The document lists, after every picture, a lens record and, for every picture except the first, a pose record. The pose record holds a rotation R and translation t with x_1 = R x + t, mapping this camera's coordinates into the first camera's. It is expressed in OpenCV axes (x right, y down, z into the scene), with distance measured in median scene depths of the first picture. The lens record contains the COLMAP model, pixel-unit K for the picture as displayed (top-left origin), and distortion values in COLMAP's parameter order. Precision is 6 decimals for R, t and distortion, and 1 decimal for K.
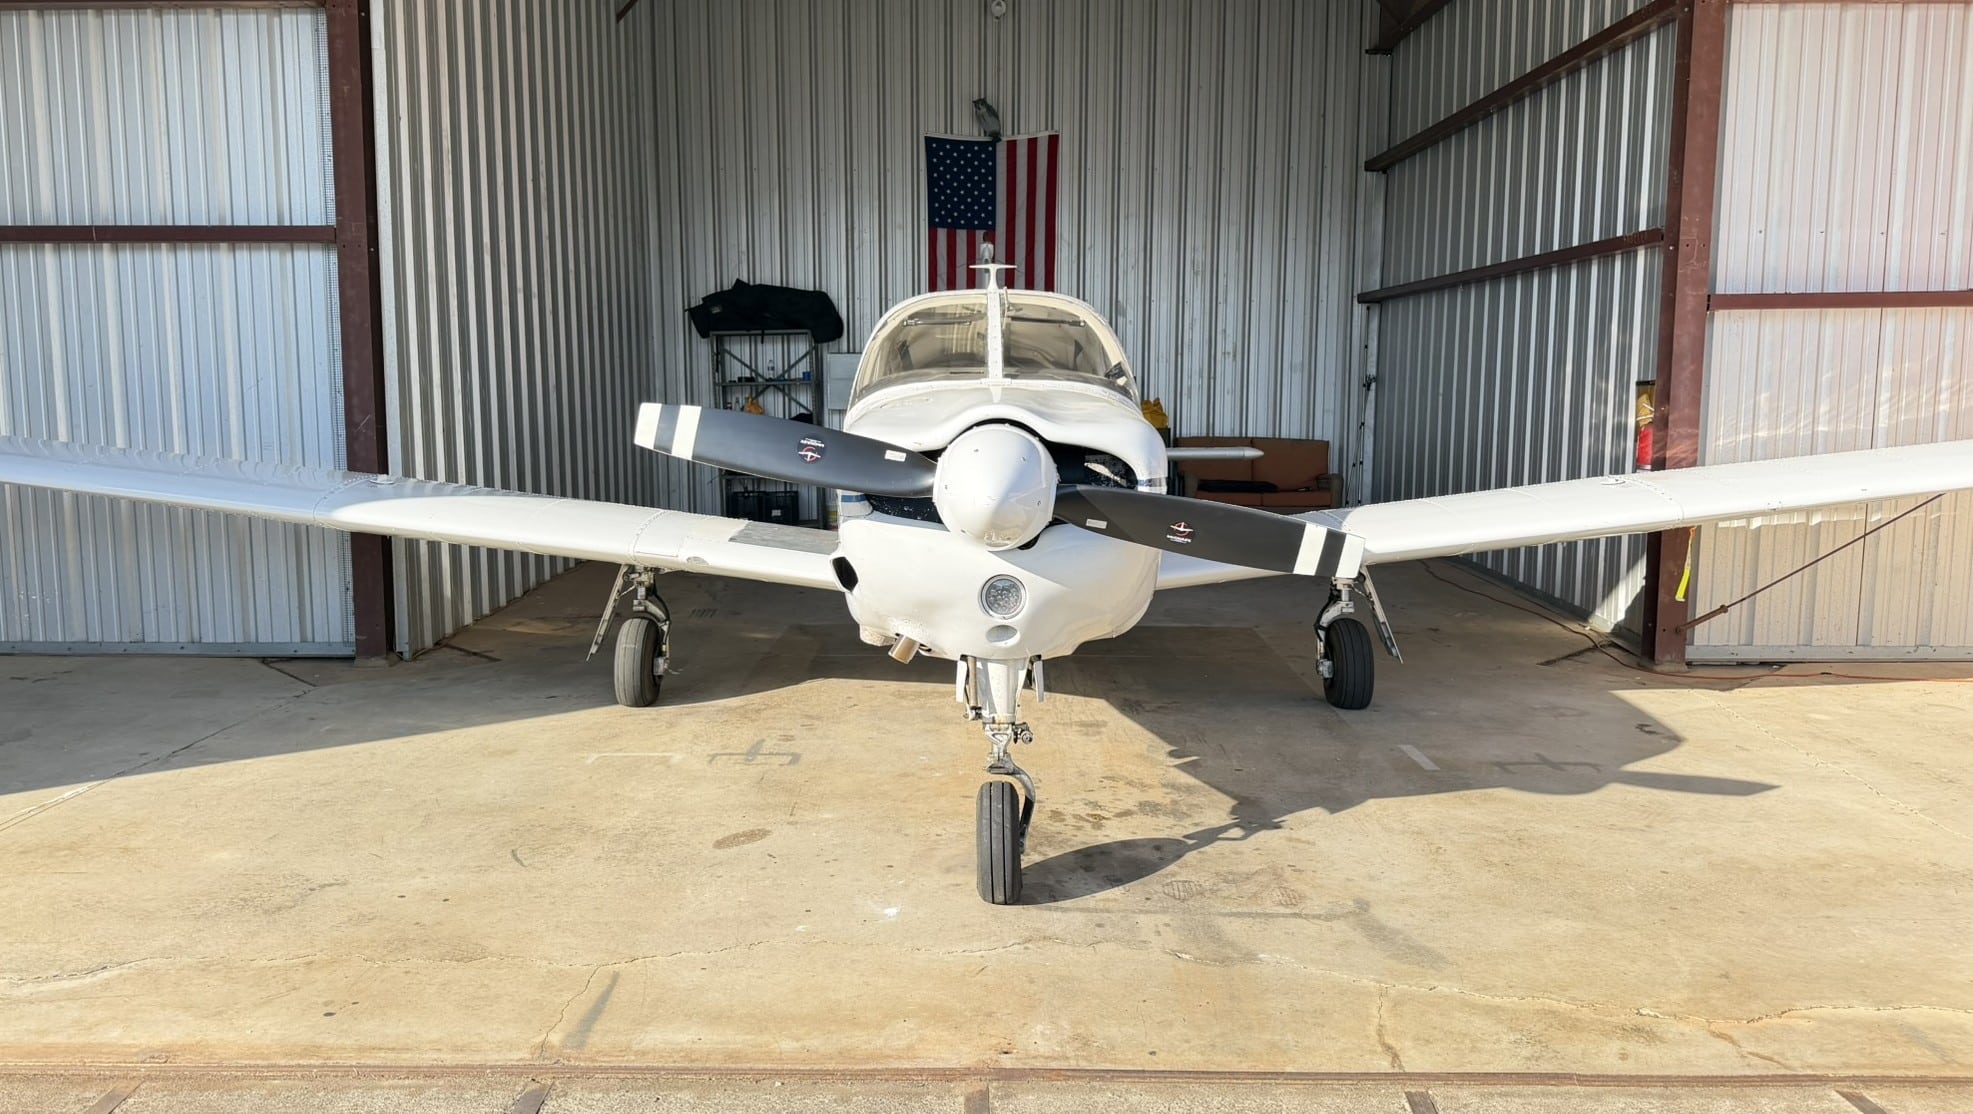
lens RADIAL K [[1458.8, 0, 1010.3], [0, 1458.8, 508.3], [0, 0, 1]] dist [0.063718, -0.003583]
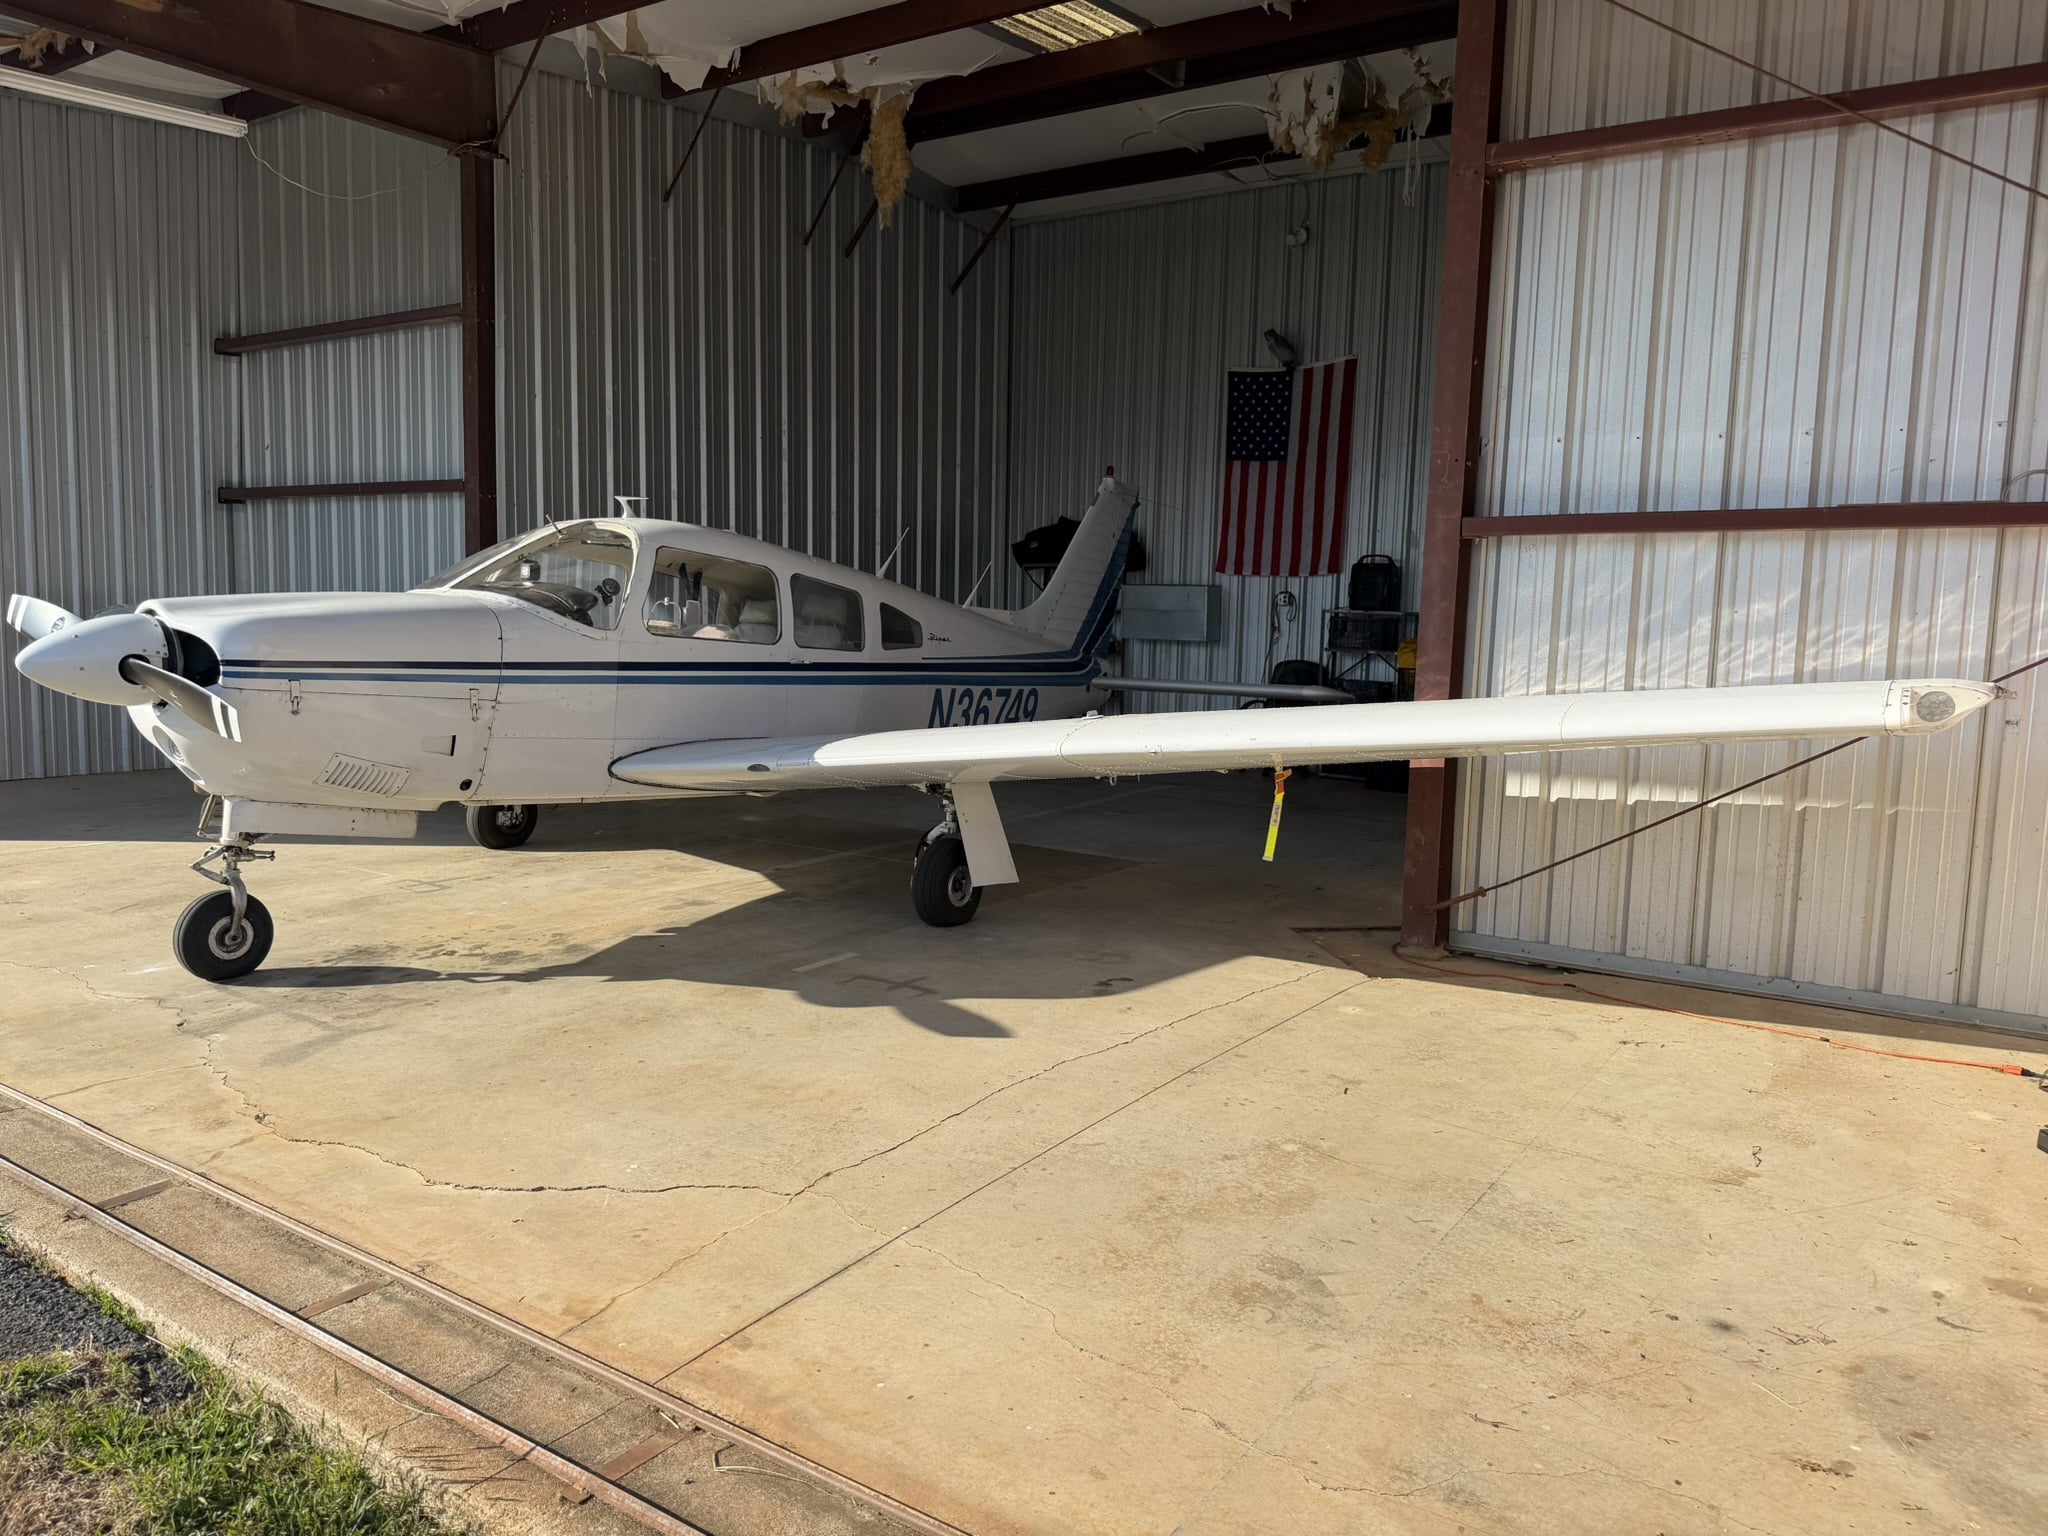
lens RADIAL K [[1458.6, 0, 1027.9], [0, 1458.6, 735.6], [0, 0, 1]] dist [-0.005735, -0.006641]
pose [[0.840157, 0.065641, -0.538357, 0.934942], [-0.069395, 0.997500, 0.013326, -0.014757], [0.537886, 0.026163, 0.842612, 0.199571]]
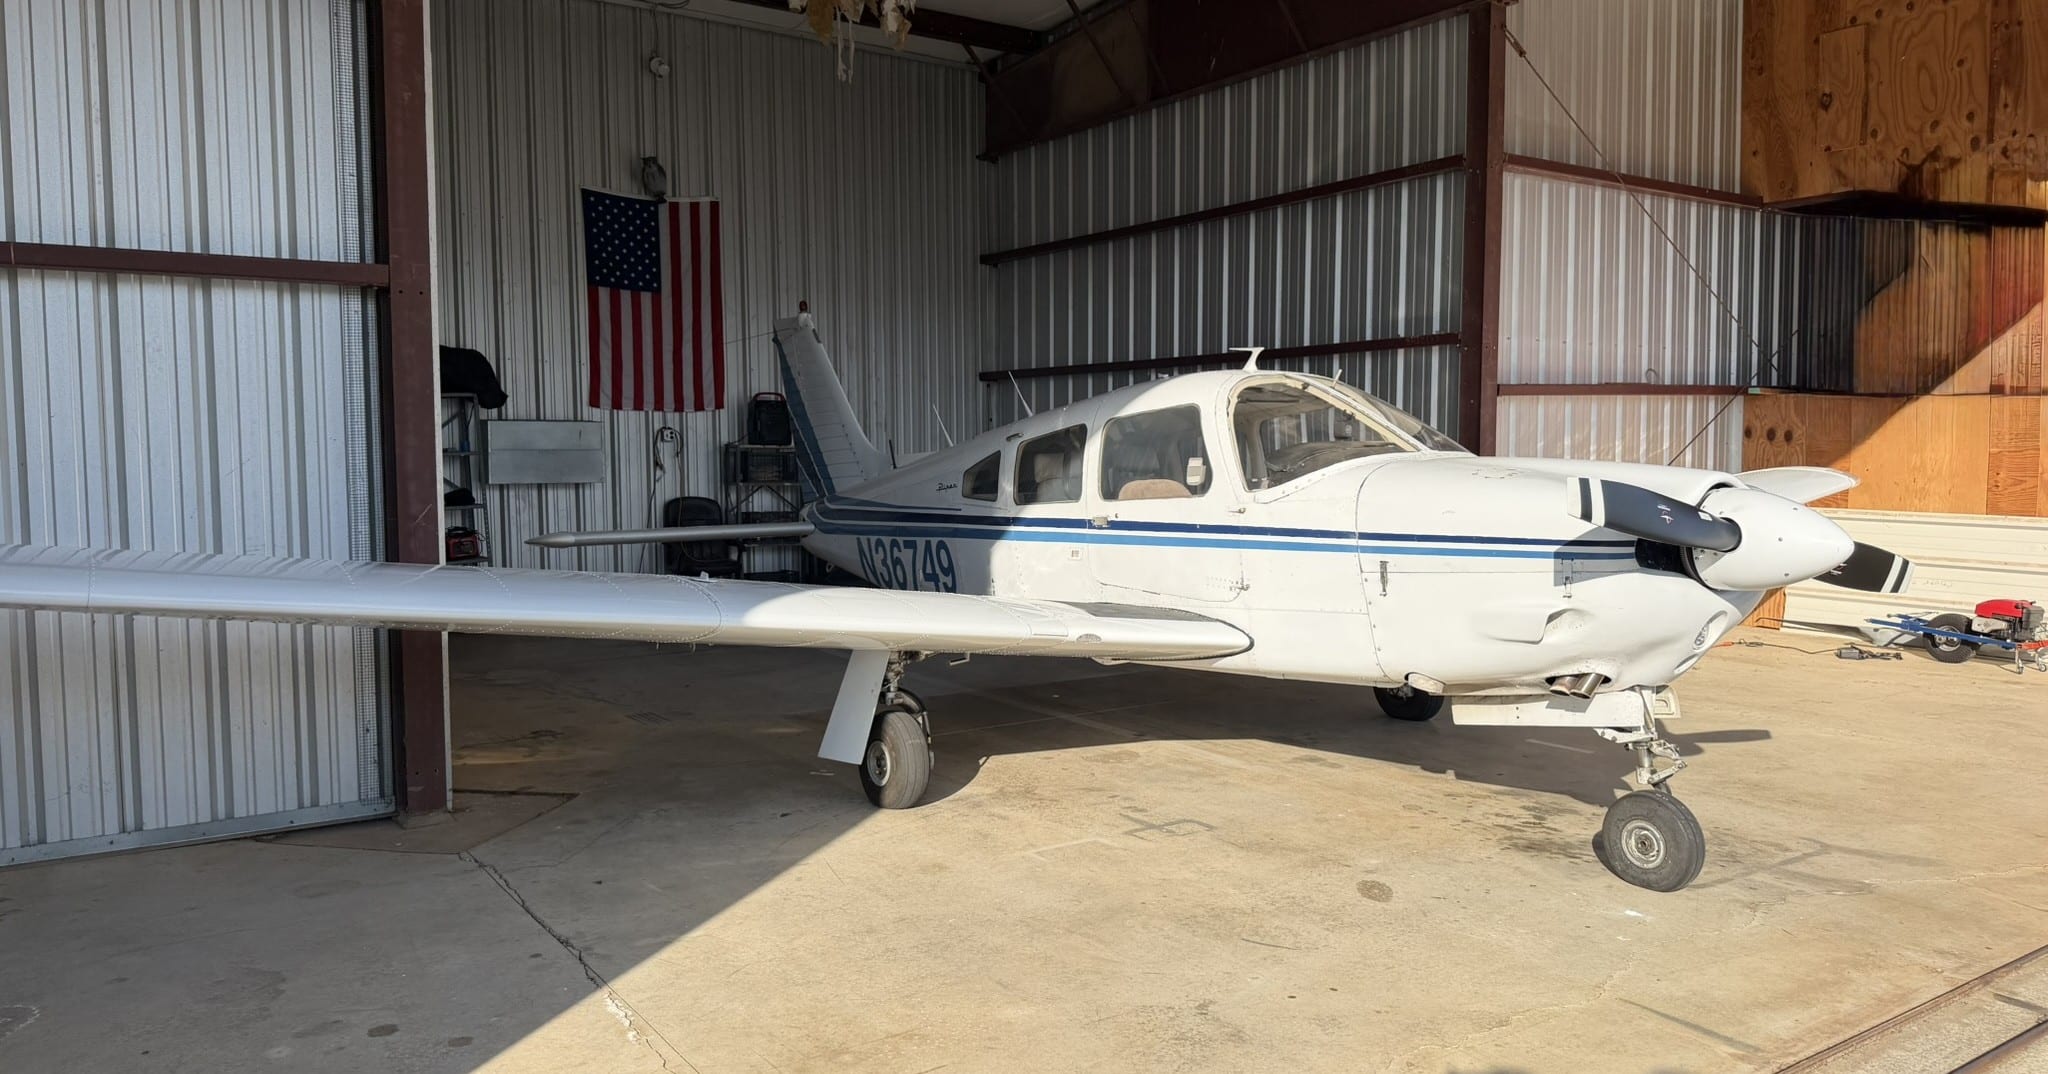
lens RADIAL K [[1372.3, 0, 1110.8], [0, 1372.3, 536.4], [0, 0, 1]] dist [0.000079, -0.004723]
pose [[0.808282, -0.036982, 0.587633, -0.749797], [0.047276, 0.998880, -0.002165, -0.033255], [-0.586895, 0.029531, 0.809125, 0.237707]]
